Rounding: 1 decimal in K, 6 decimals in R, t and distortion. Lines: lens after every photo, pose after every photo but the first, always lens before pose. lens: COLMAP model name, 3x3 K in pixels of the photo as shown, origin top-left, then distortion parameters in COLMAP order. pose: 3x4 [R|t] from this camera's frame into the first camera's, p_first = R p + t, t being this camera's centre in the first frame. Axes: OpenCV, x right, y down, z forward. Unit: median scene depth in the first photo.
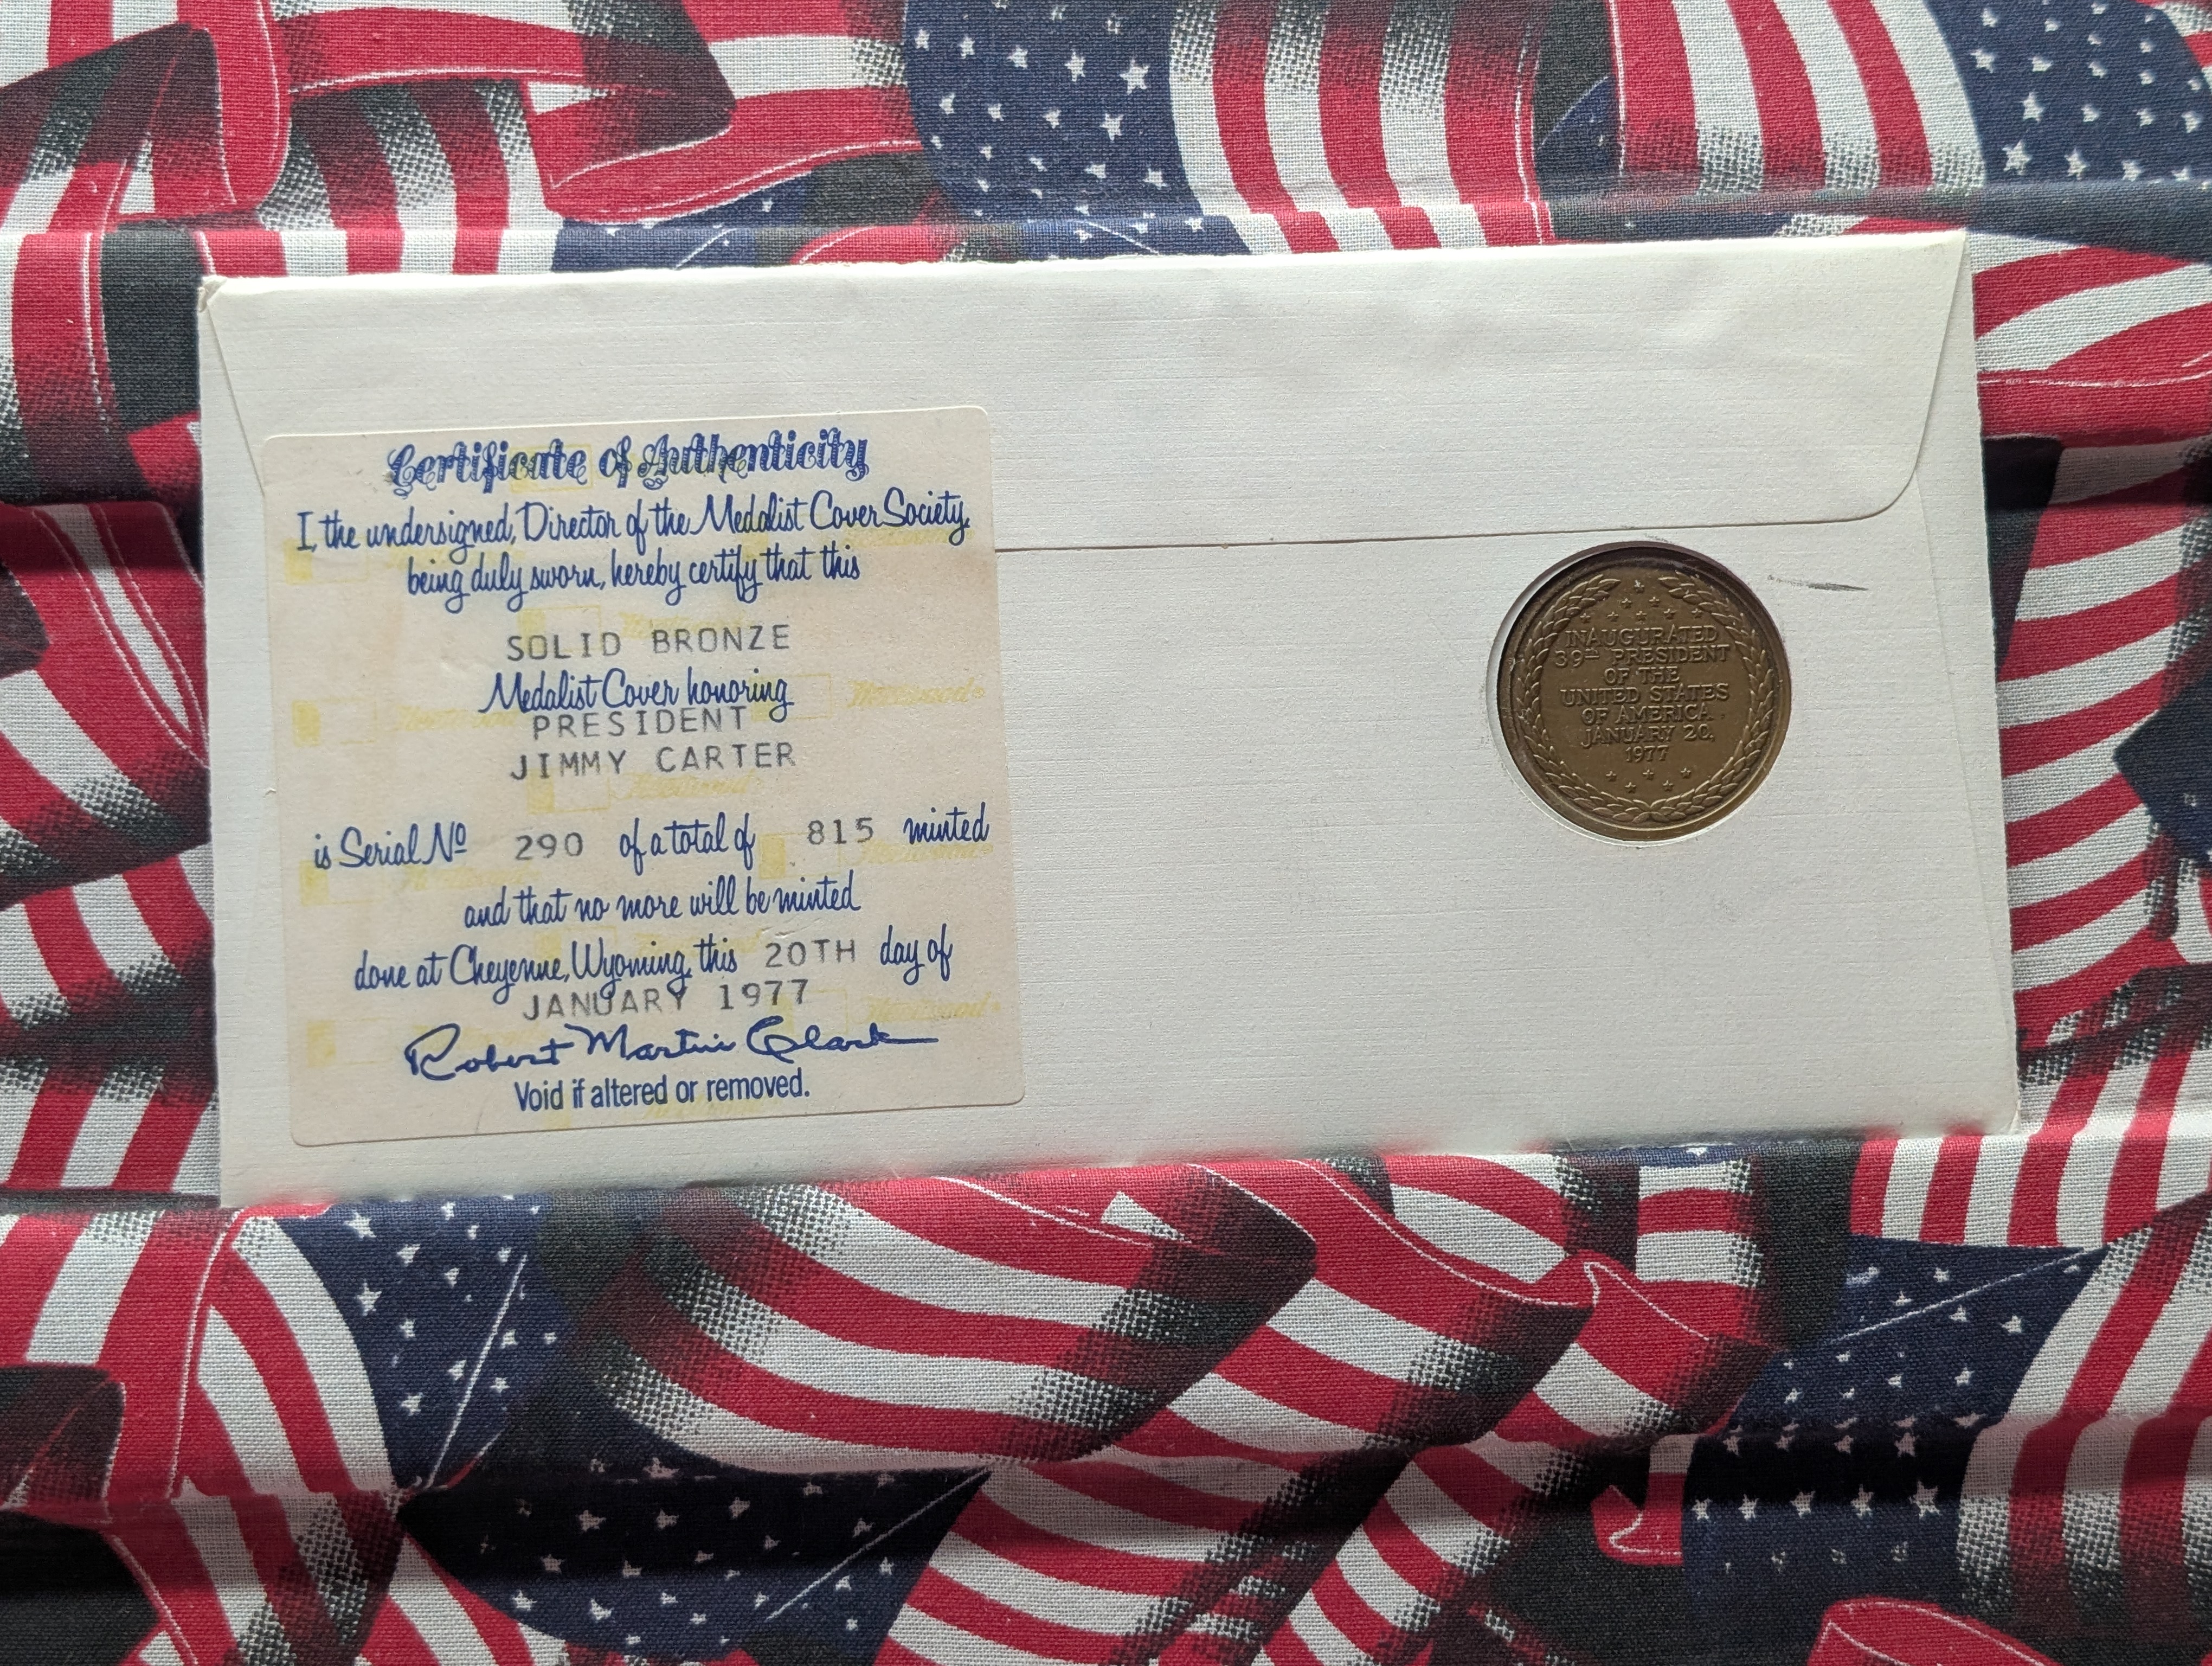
lens RADIAL K [[3080.2, 0, 1166.7], [0, 3080.2, 852.3], [0, 0, 1]] dist [0.054870, 0.000000]
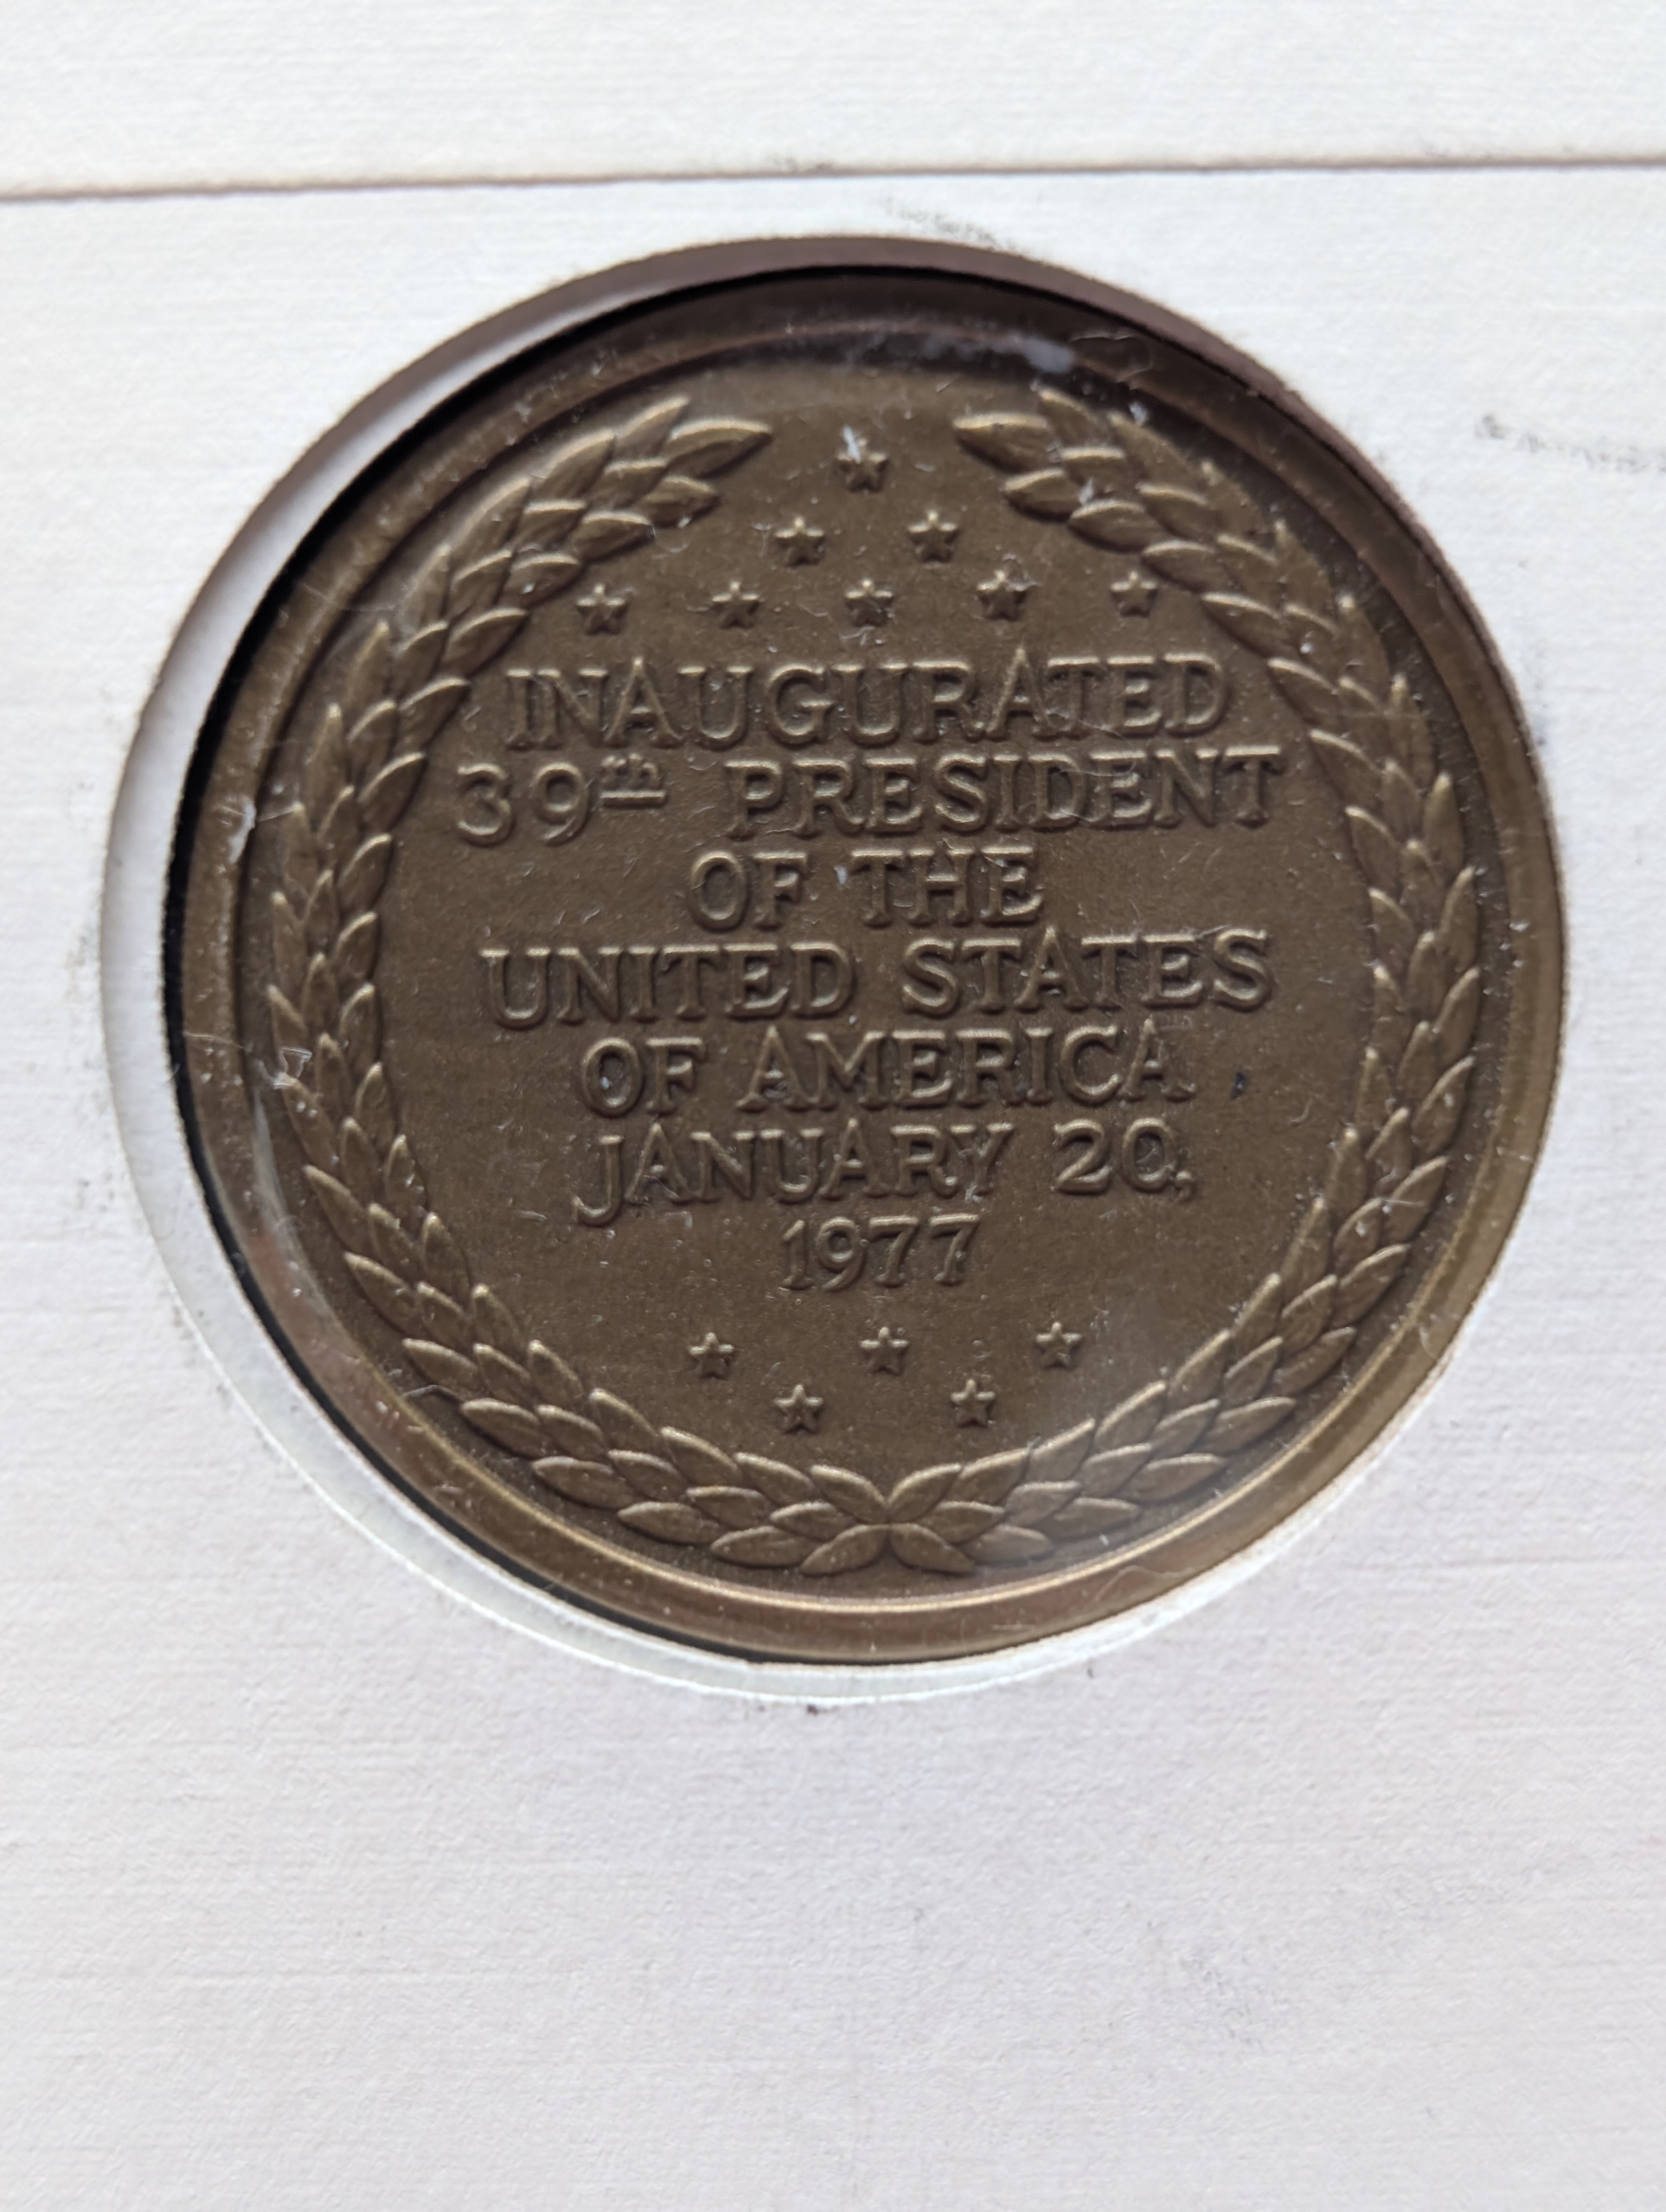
lens RADIAL K [[3080.2, 0, 845.3], [0, 3080.2, 1102.7], [0, 0, 1]] dist [0.054870, 0.000000]
pose [[0.999558, 0.018313, -0.023434, 0.158097], [-0.015128, 0.991461, 0.129524, -0.070055], [0.025606, -0.129112, 0.991299, 0.787974]]
